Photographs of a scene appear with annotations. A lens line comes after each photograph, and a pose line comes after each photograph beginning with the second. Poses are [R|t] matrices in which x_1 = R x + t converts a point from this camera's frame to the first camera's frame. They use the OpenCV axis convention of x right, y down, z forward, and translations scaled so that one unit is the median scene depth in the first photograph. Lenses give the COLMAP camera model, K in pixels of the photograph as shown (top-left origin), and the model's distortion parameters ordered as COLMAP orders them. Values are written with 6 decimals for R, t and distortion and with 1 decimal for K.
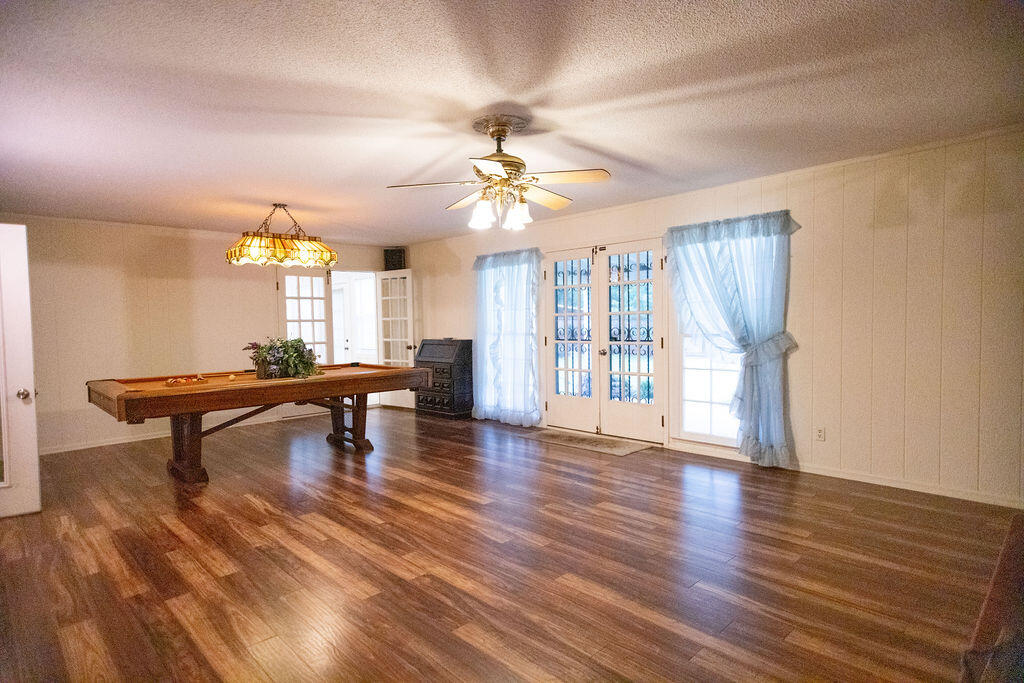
lens RADIAL K [[552.9, 0, 511.8], [0, 552.9, 343.0], [0, 0, 1]] dist [0.001423, 0.000192]
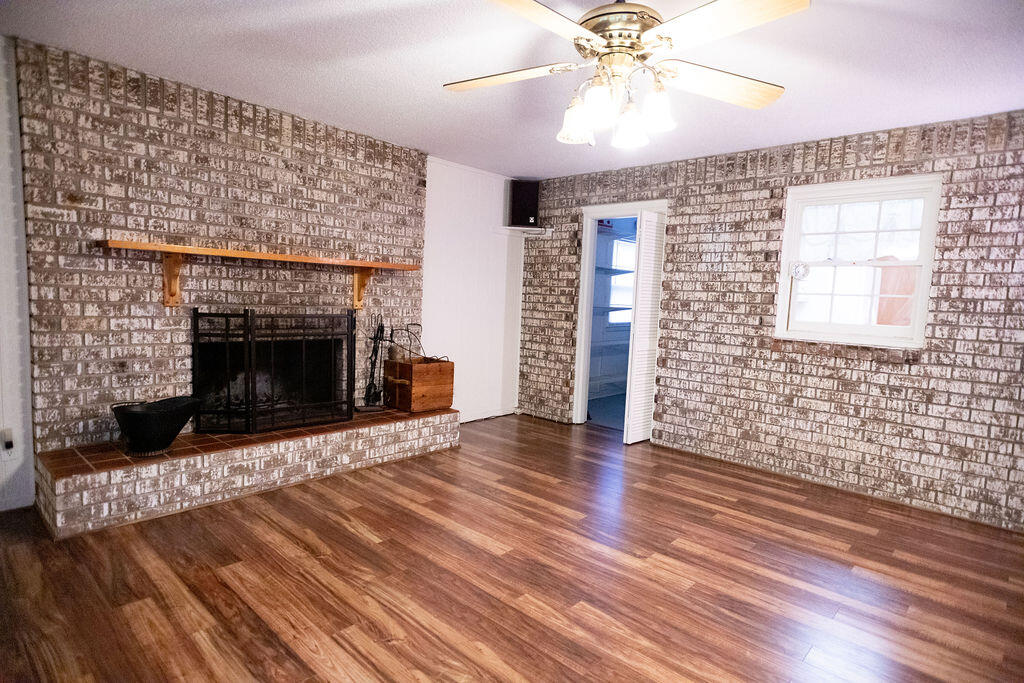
lens RADIAL K [[552.9, 0, 512.2], [0, 552.9, 343.5], [0, 0, 1]] dist [0.001423, 0.000192]
pose [[-0.998654, -0.017766, -0.048723, 0.131381], [-0.024182, 0.990627, 0.134434, -0.081899], [0.045878, 0.135431, -0.989724, 1.888227]]
